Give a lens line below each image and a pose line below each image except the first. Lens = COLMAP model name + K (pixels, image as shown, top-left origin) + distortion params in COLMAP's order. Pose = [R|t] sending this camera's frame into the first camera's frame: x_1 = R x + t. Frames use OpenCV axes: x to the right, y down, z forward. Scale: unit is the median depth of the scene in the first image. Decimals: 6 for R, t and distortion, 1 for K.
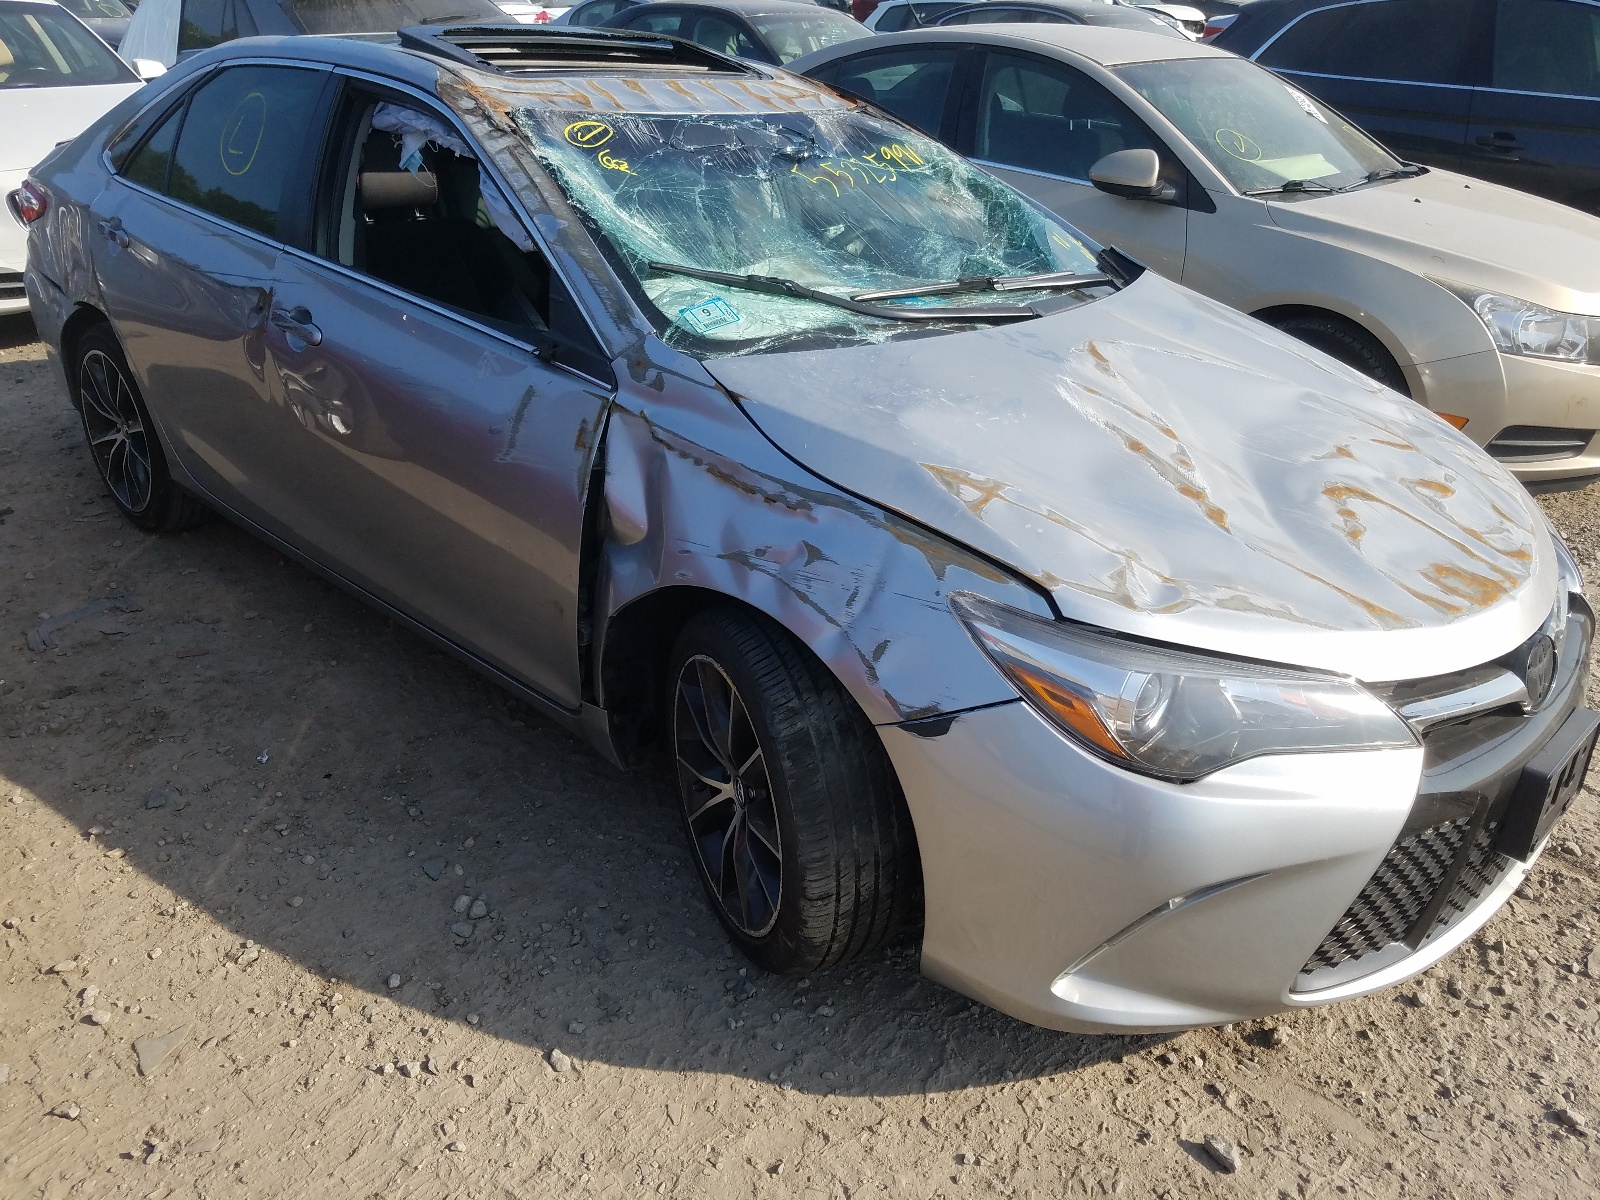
lens RADIAL K [[1280.7, 0, 800.0], [0, 1280.7, 600.0], [0, 0, 1]] dist [-0.021315, 0.012178]
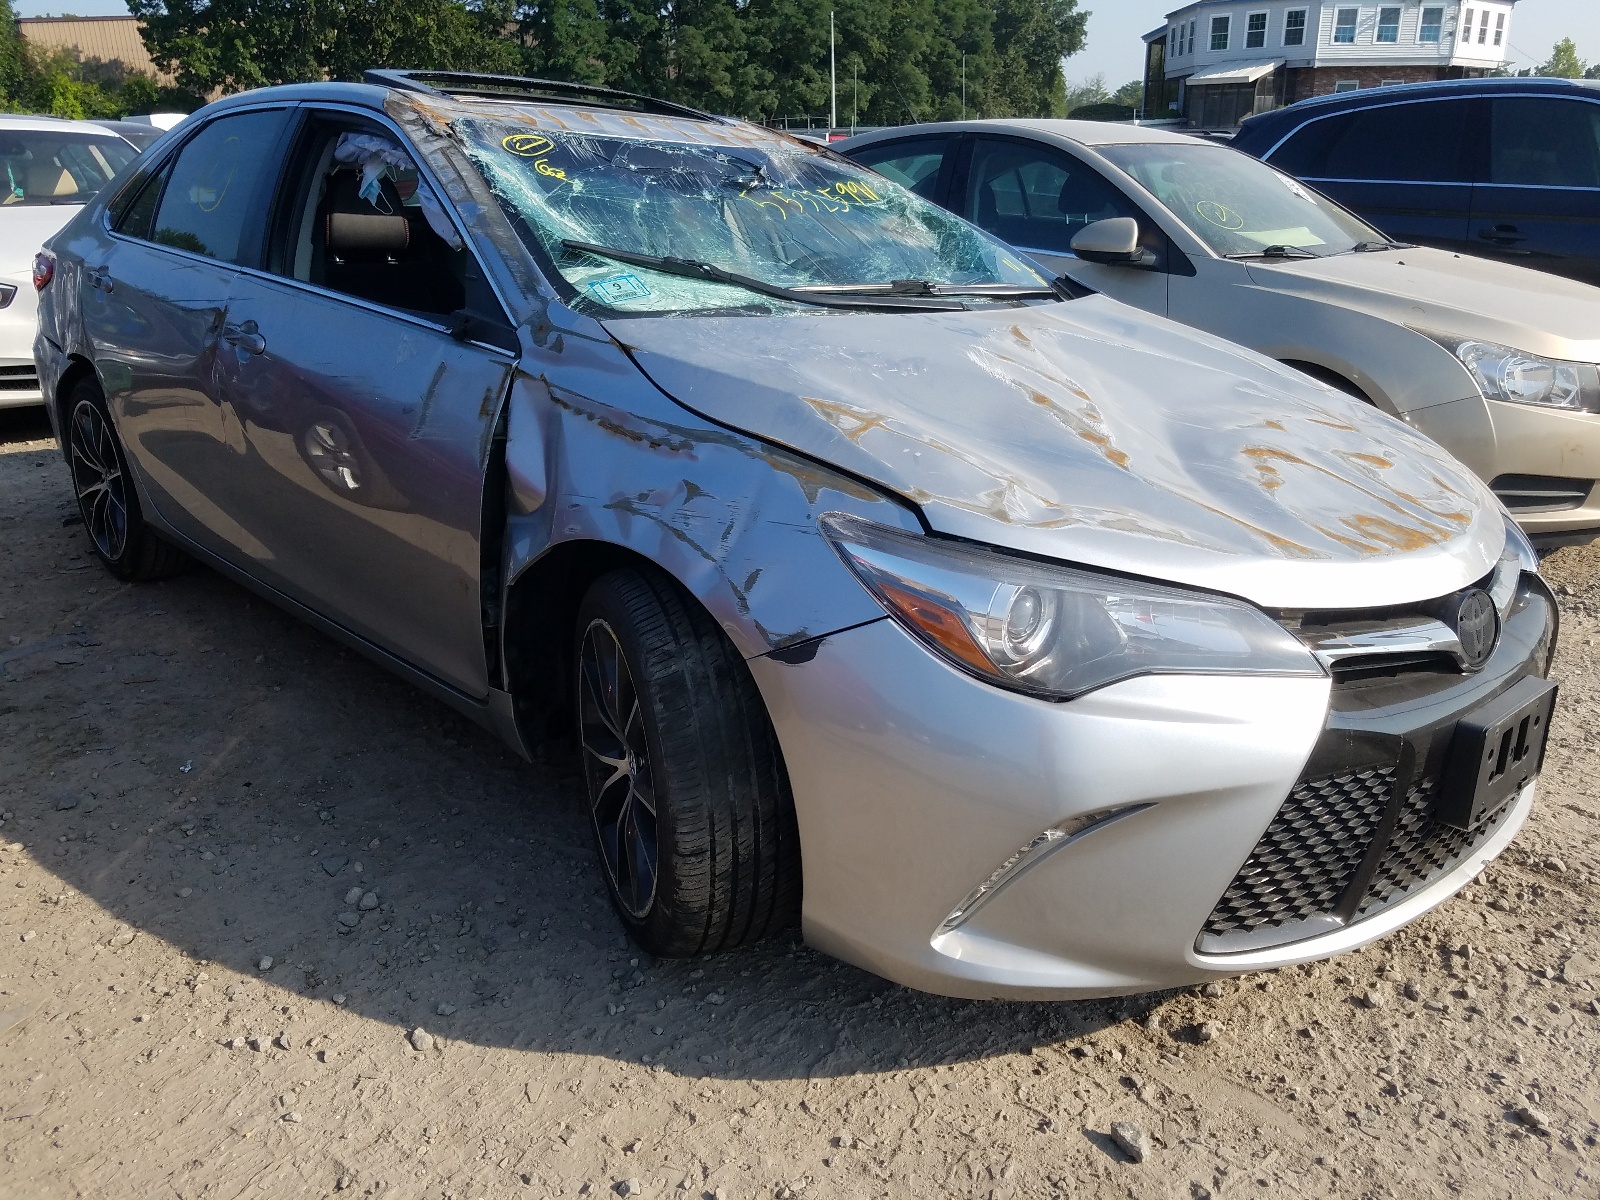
lens RADIAL K [[1280.7, 0, 800.0], [0, 1280.7, 600.0], [0, 0, 1]] dist [-0.021315, 0.012178]
pose [[0.999032, 0.002867, -0.043903, 0.122851], [-0.008148, 0.992670, -0.120584, 0.147568], [0.043236, 0.120825, 0.991732, 0.049857]]
